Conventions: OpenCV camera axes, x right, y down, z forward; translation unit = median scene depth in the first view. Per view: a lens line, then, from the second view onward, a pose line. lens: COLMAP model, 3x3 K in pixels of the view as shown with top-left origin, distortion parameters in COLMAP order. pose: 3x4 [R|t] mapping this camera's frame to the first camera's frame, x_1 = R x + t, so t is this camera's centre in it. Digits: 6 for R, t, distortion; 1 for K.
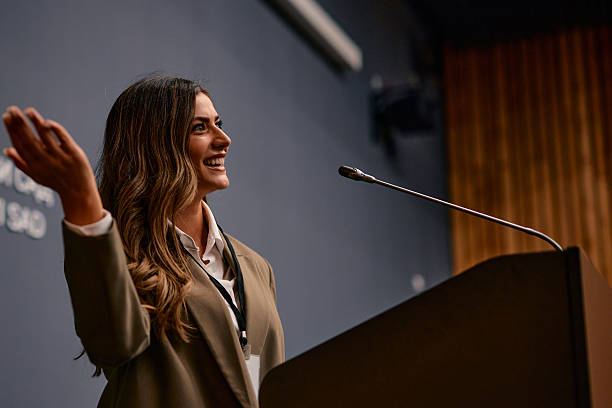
lens RADIAL K [[846.2, 0, 306.0], [0, 846.2, 204.0], [0, 0, 1]] dist [-0.014907, 0.028242]
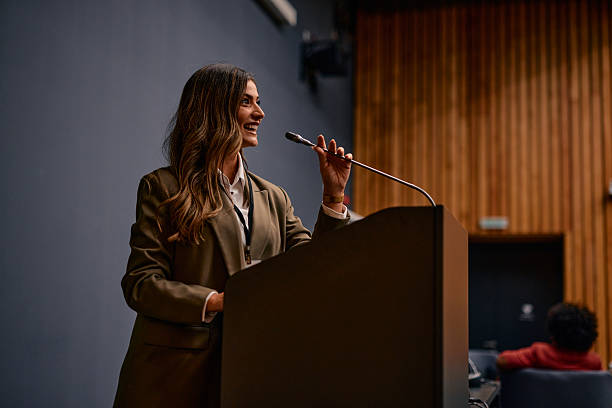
lens RADIAL K [[846.2, 0, 306.0], [0, 846.2, 204.0], [0, 0, 1]] dist [-0.014907, 0.028242]
pose [[0.987202, 0.039379, 0.154535, -0.112477], [-0.059064, 0.990405, 0.124935, -0.047726], [-0.148132, -0.132463, 0.980056, -0.337599]]
